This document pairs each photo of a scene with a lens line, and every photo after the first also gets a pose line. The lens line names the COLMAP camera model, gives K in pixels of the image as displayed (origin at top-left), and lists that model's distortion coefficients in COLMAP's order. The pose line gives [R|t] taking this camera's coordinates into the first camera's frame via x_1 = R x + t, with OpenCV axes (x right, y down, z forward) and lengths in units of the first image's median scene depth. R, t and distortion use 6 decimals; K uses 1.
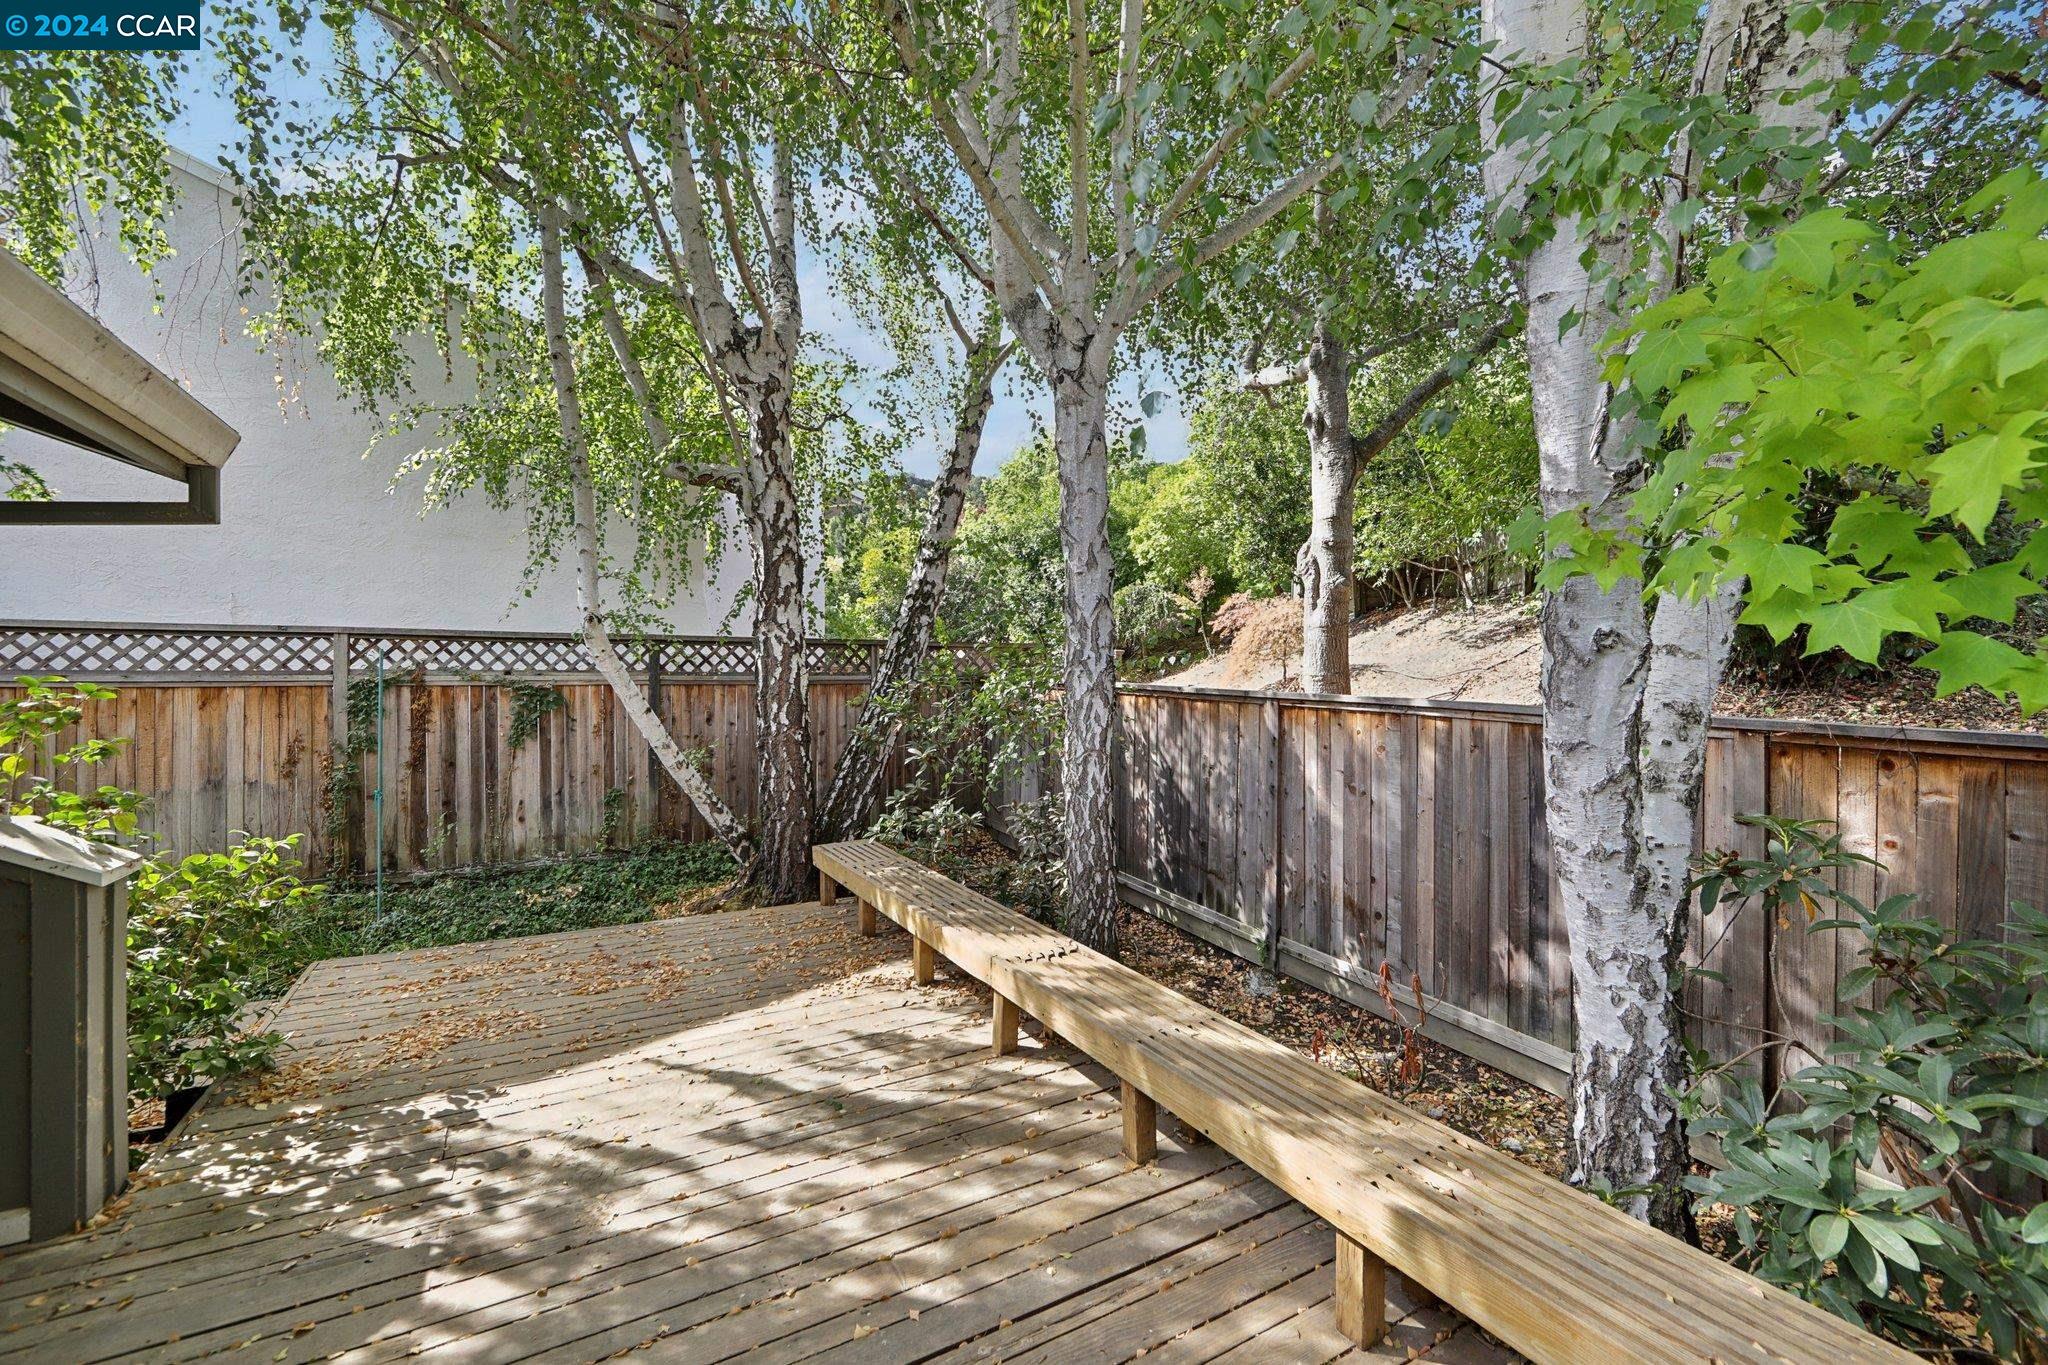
lens RADIAL K [[830.4, 0, 1026.8], [0, 830.4, 685.7], [0, 0, 1]] dist [-0.010101, 0.001625]
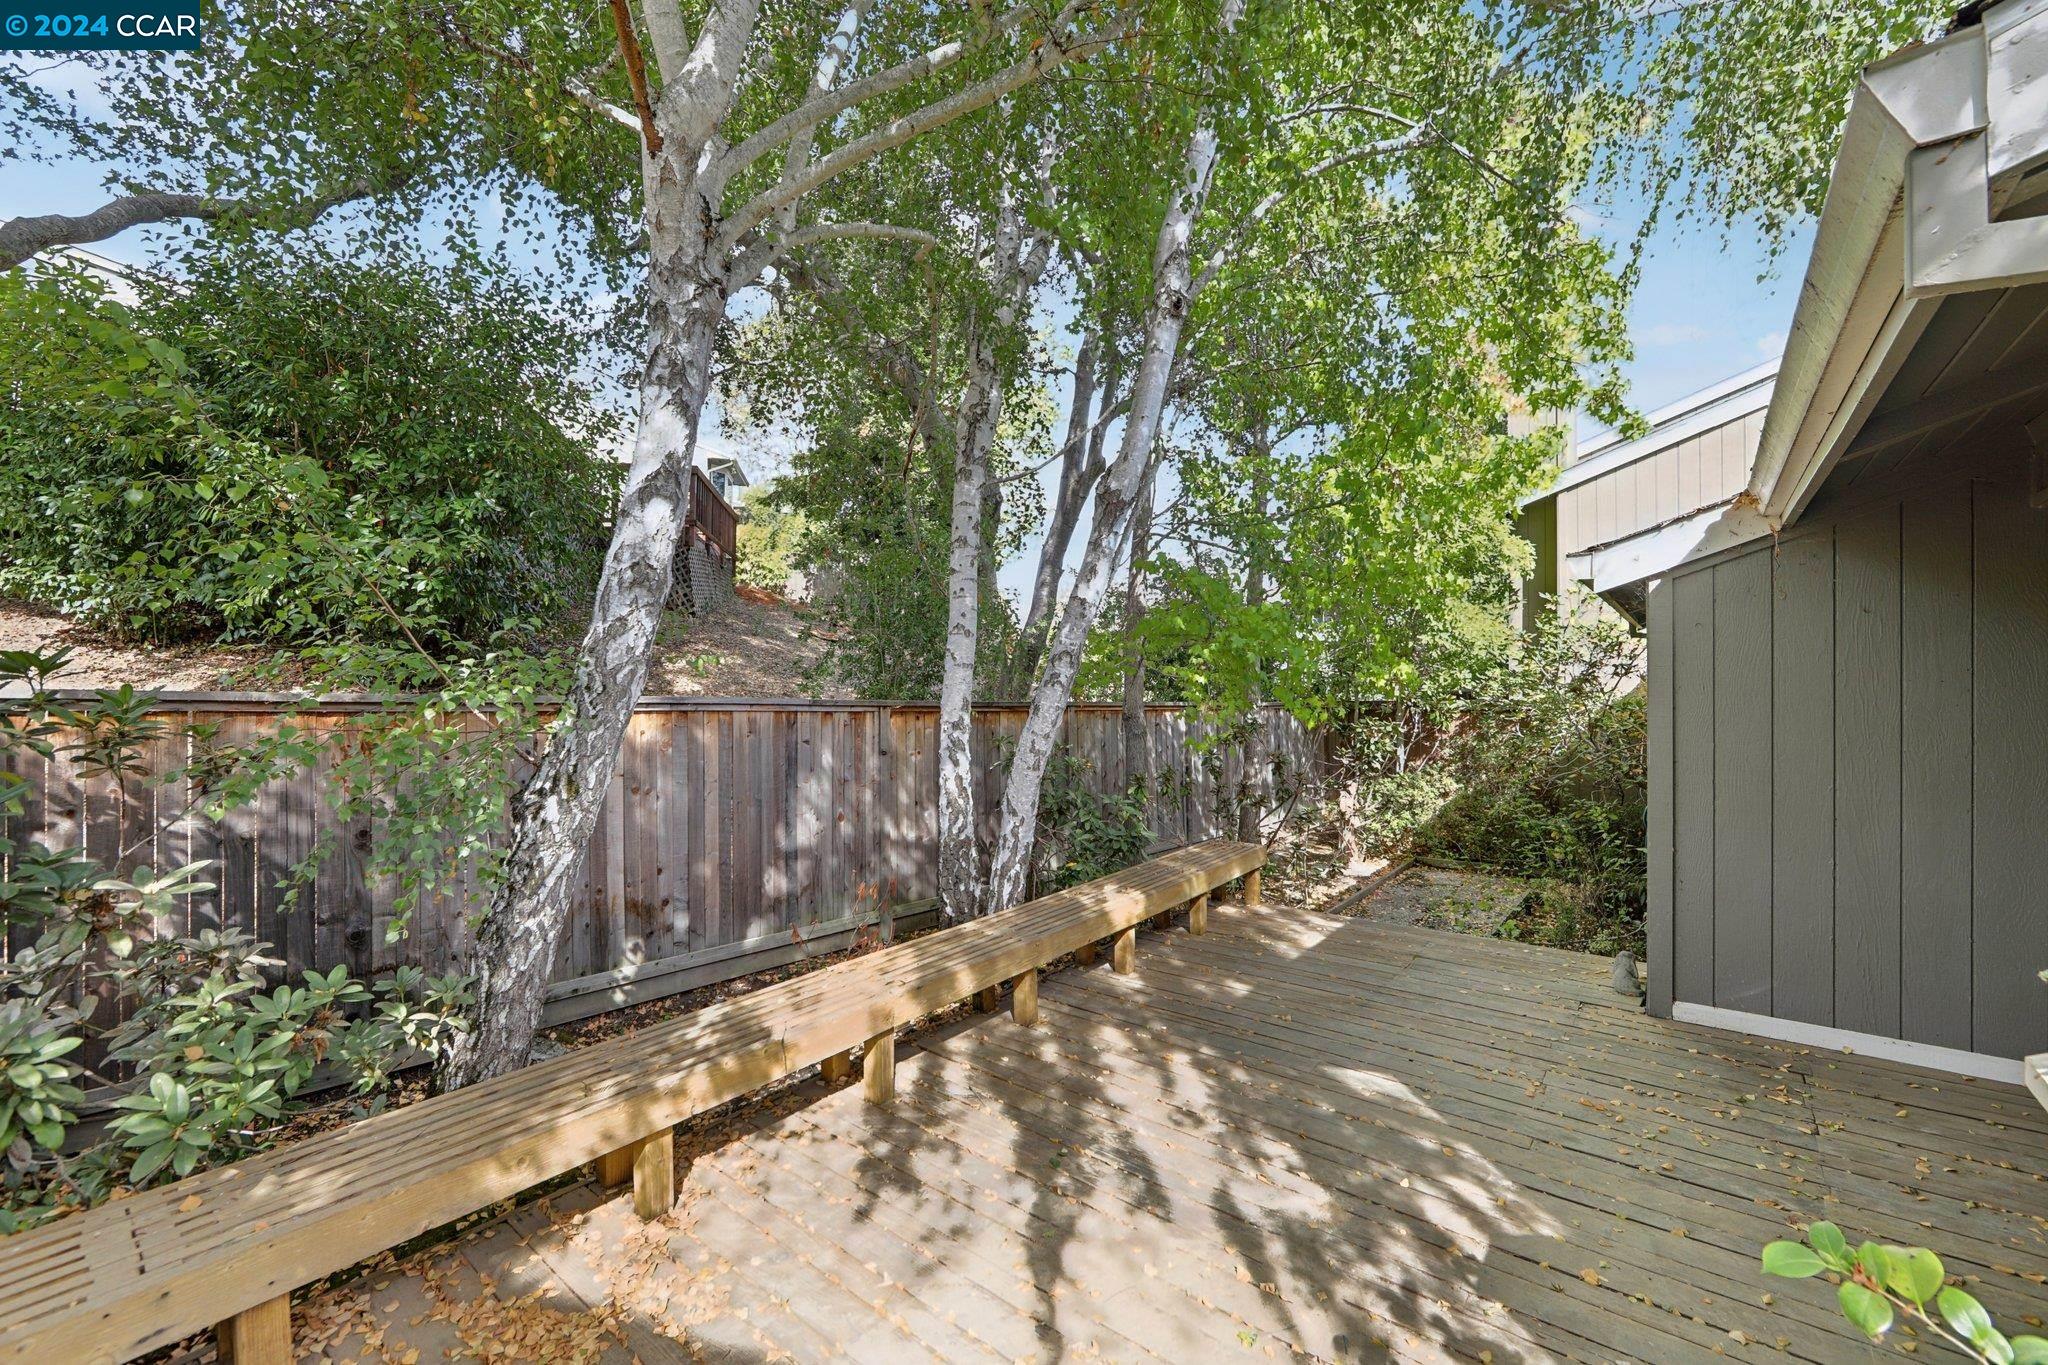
lens RADIAL K [[830.4, 0, 1024.4], [0, 830.4, 692.7], [0, 0, 1]] dist [-0.010101, 0.001625]
pose [[-0.374101, 0.002521, 0.927385, -1.192998], [-0.001758, 0.999993, -0.003428, 0.016432], [-0.927386, -0.002913, -0.374093, 1.554867]]
